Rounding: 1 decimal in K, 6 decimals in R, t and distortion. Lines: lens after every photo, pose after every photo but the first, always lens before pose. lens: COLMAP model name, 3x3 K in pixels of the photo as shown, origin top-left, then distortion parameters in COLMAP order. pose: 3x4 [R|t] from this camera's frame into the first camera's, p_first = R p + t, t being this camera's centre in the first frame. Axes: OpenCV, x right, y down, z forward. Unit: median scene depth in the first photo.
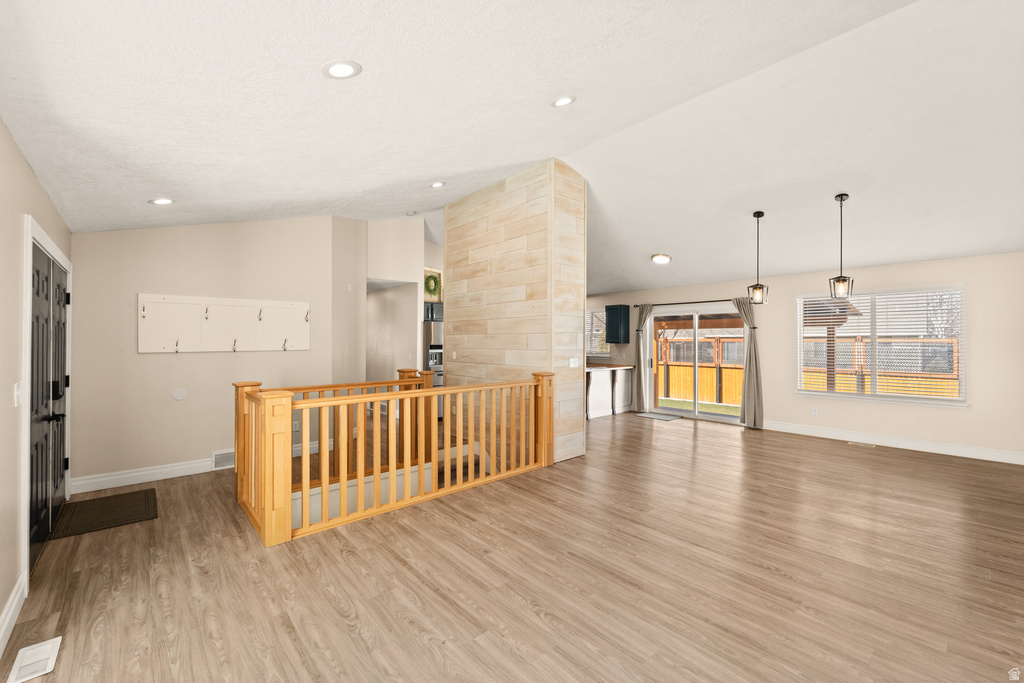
lens RADIAL K [[423.8, 0, 514.8], [0, 423.8, 343.7], [0, 0, 1]] dist [0.005828, -0.003080]
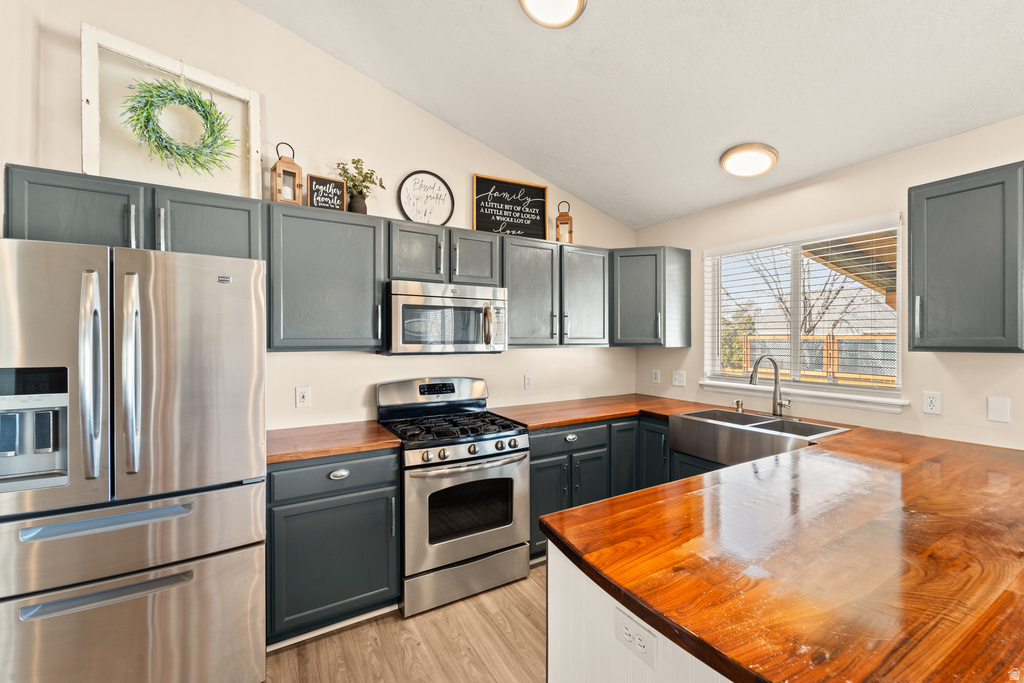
lens RADIAL K [[423.8, 0, 518.5], [0, 423.8, 338.6], [0, 0, 1]] dist [0.005828, -0.003080]
pose [[0.980533, -0.003779, -0.196317, 0.058559], [0.002050, 0.999957, -0.009012, -0.007200], [0.196343, 0.008435, 0.980499, 0.821877]]
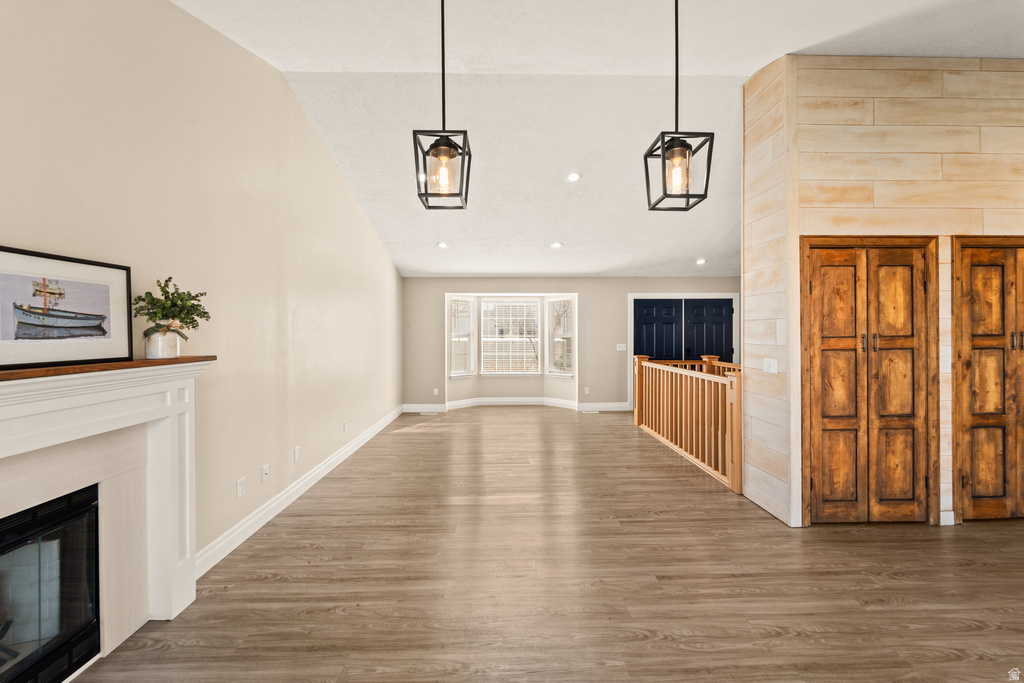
lens RADIAL K [[423.8, 0, 512.6], [0, 423.8, 332.3], [0, 0, 1]] dist [0.005828, -0.003080]
pose [[-0.650799, 0.003537, -0.759242, 0.577012], [0.000155, 0.999990, 0.004526, -0.005473], [0.759250, 0.002828, -0.650793, 0.736644]]
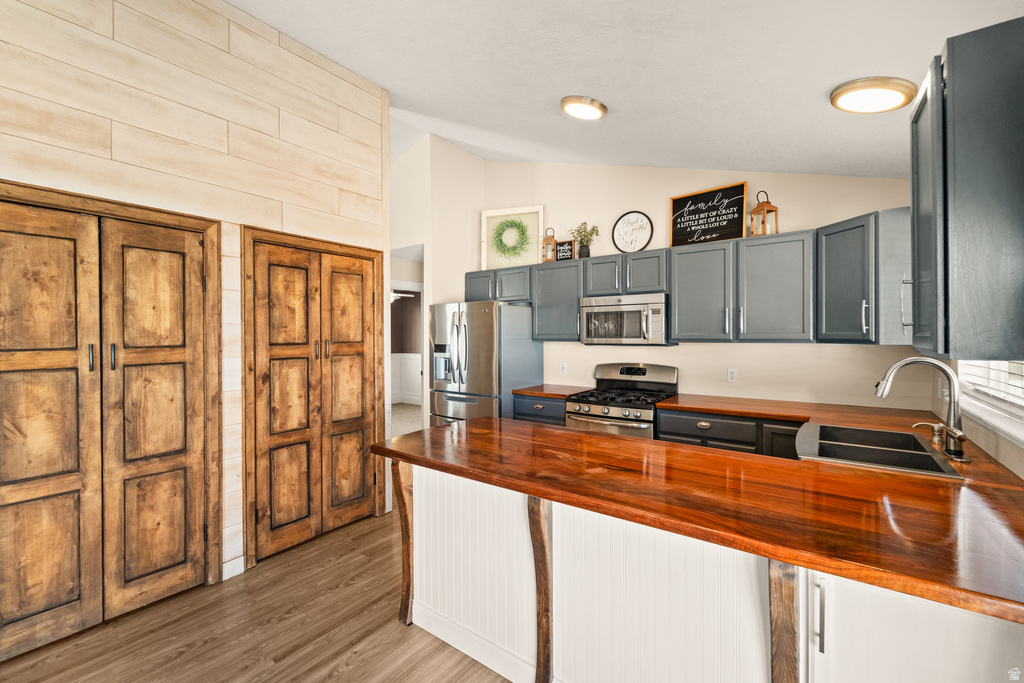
lens RADIAL K [[423.8, 0, 512.1], [0, 423.8, 337.2], [0, 0, 1]] dist [0.005828, -0.003080]
pose [[0.195668, 0.001430, -0.980669, 0.374413], [-0.002408, 0.999997, 0.000978, -0.007289], [0.980667, 0.002170, 0.195671, 0.930497]]
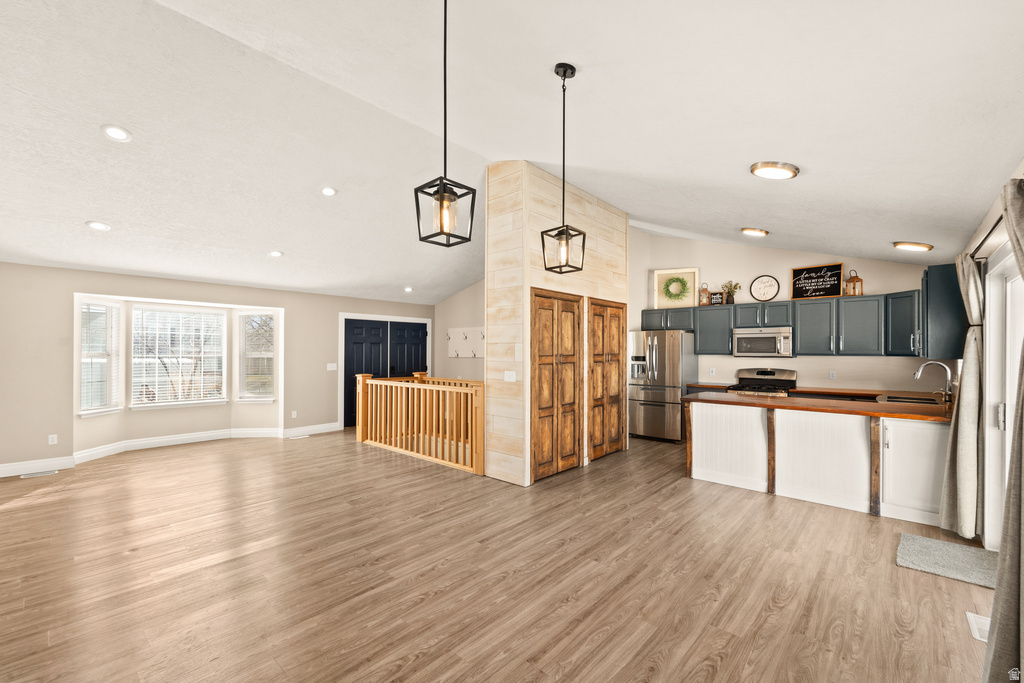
lens RADIAL K [[423.8, 0, 517.9], [0, 423.8, 352.2], [0, 0, 1]] dist [0.005828, -0.003080]
pose [[0.108145, 0.002236, -0.994133, 0.675042], [-0.008366, 0.999964, 0.001339, -0.004746], [0.994100, 0.008172, 0.108159, 0.604910]]
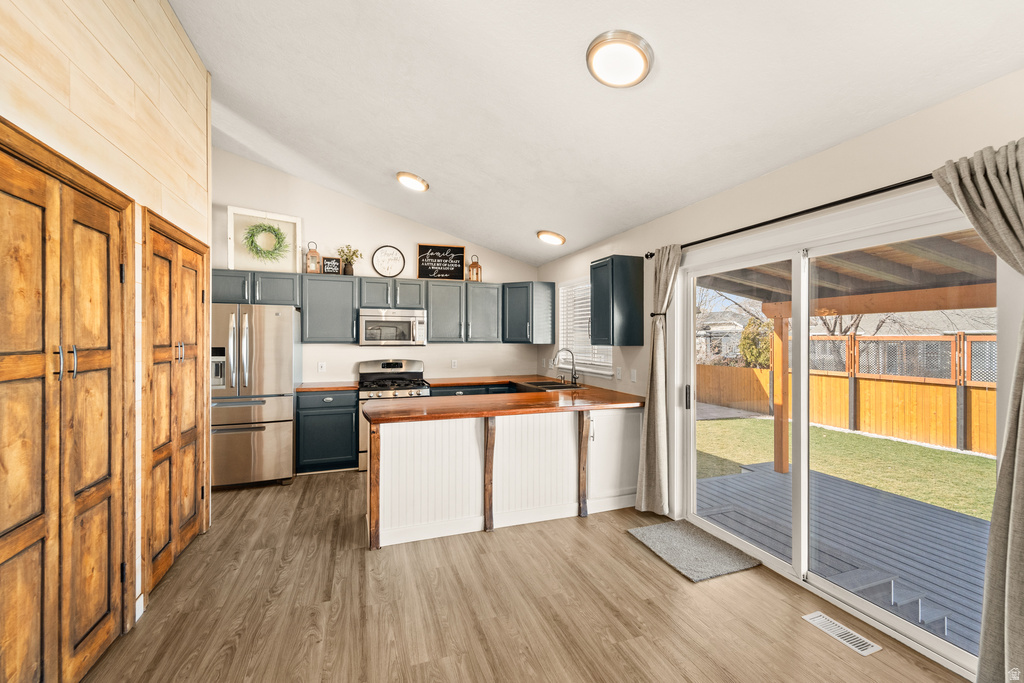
lens RADIAL K [[423.8, 0, 515.5], [0, 423.8, 339.7], [0, 0, 1]] dist [0.005828, -0.003080]
pose [[0.927744, 0.000280, -0.373216, 0.344968], [-0.002704, 0.999979, -0.005971, -0.004313], [0.373207, 0.006548, 0.927725, 0.621174]]
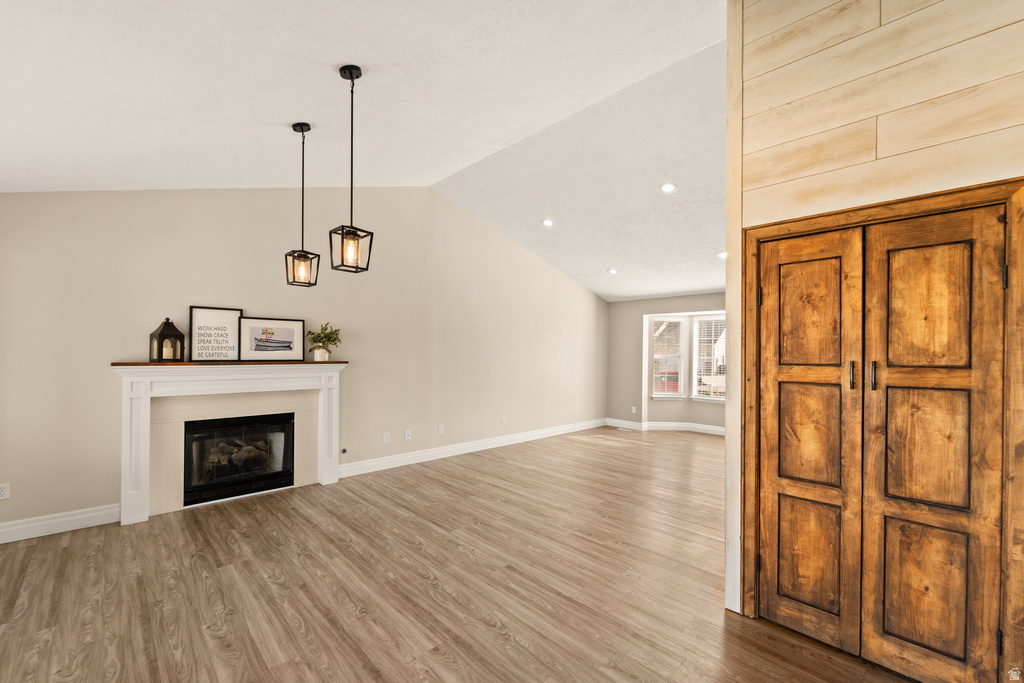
lens RADIAL K [[423.8, 0, 512.8], [0, 423.8, 352.3], [0, 0, 1]] dist [0.005828, -0.003080]
pose [[-0.999414, -0.010621, -0.032534, 0.277595], [-0.010882, 0.999910, 0.007868, -0.007143], [0.032447, 0.008217, -0.999440, 0.973744]]
